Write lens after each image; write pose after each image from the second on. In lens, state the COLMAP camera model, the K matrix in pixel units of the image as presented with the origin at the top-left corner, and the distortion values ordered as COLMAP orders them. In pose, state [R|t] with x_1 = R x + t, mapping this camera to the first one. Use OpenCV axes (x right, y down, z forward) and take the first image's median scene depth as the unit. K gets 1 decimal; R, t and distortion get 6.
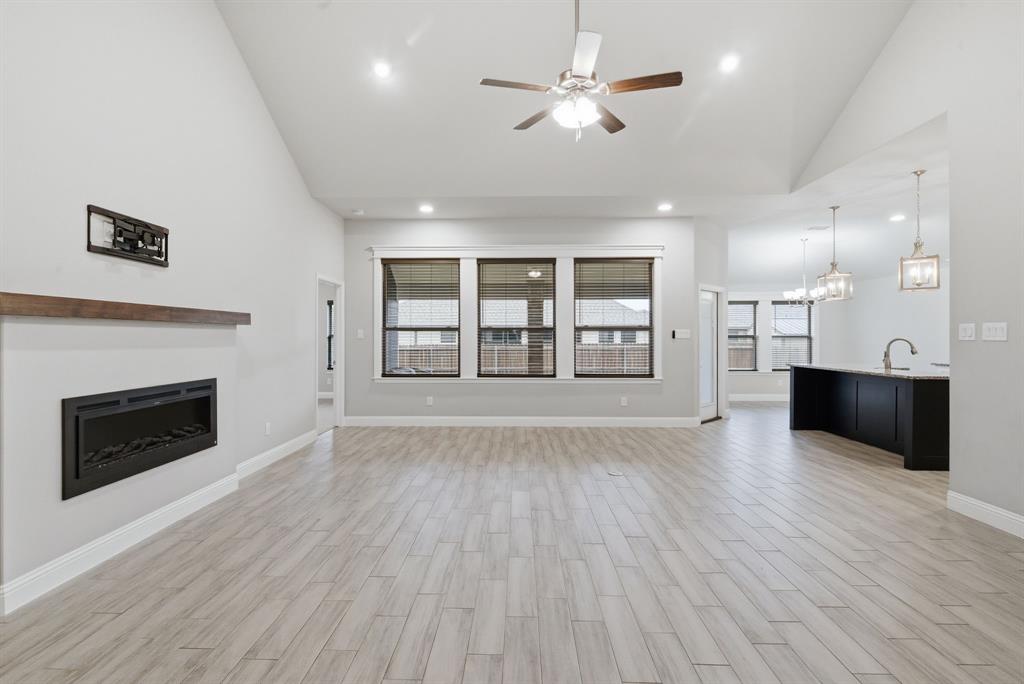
lens RADIAL K [[469.7, 0, 506.8], [0, 469.7, 340.9], [0, 0, 1]] dist [-0.000783, -0.000280]
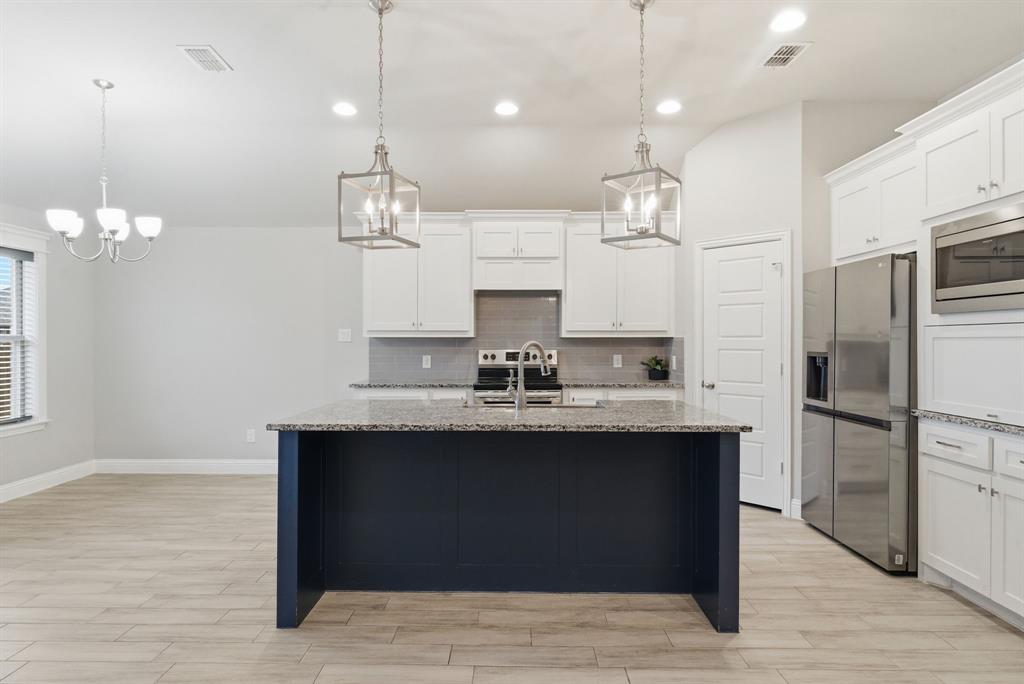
lens RADIAL K [[561.8, 0, 512.0], [0, 561.8, 342.0], [0, 0, 1]] dist [0.000768, -0.000907]
pose [[-0.029391, -0.005491, 0.999553, 0.415574], [0.009257, 0.999941, 0.005765, -0.014673], [-0.999525, 0.009422, -0.029338, 1.663163]]
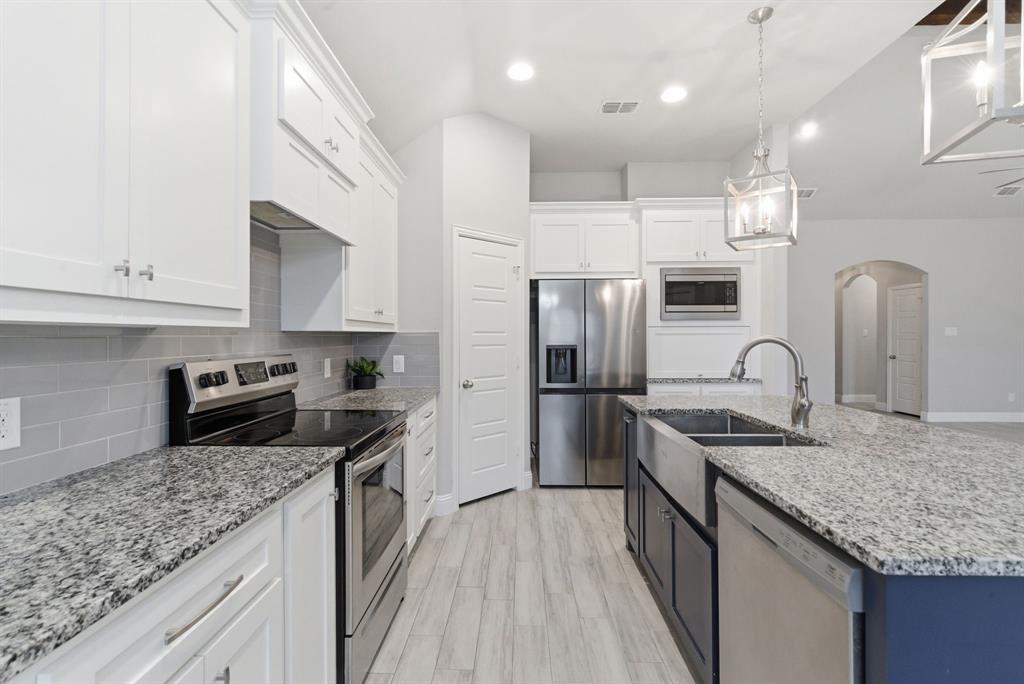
lens RADIAL K [[478.1, 0, 506.8], [0, 478.1, 336.0], [0, 0, 1]] dist [-0.000483, 0.000008]
pose [[-0.999989, -0.000062, 0.004584, 1.603486], [-0.000014, 0.999944, 0.010593, -0.018353], [-0.004584, 0.010593, -0.999933, 2.195973]]
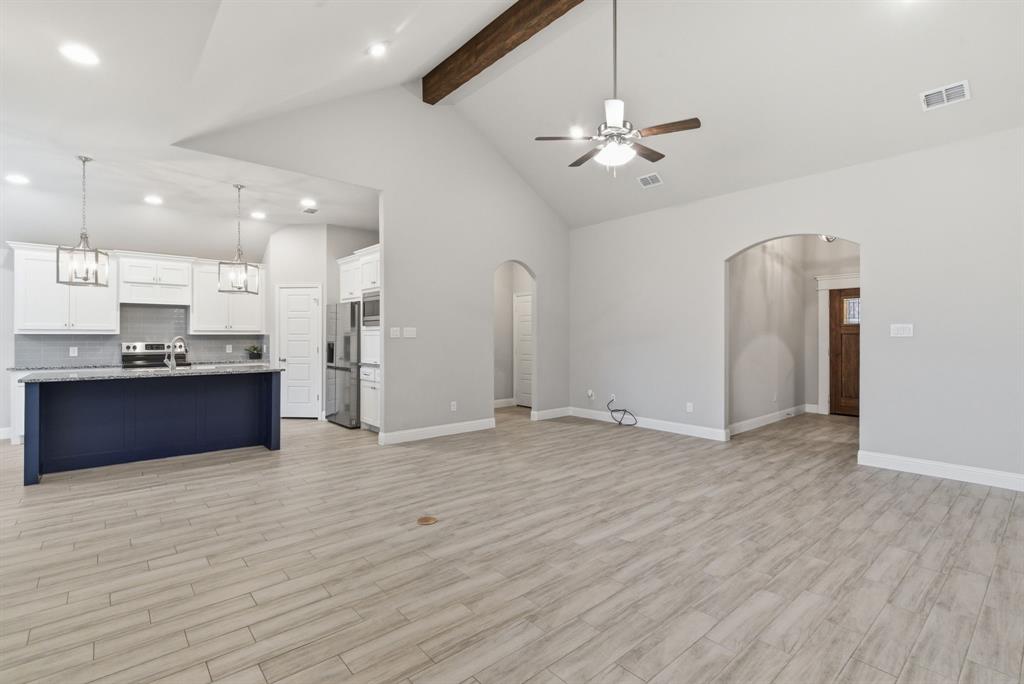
lens RADIAL K [[478.1, 0, 506.8], [0, 478.1, 336.0], [0, 0, 1]] dist [-0.000483, 0.000008]
pose [[-0.669691, -0.000666, 0.742640, -0.535888], [0.006101, 0.999961, 0.006399, -0.015417], [-0.742615, 0.008816, -0.669661, 1.850827]]
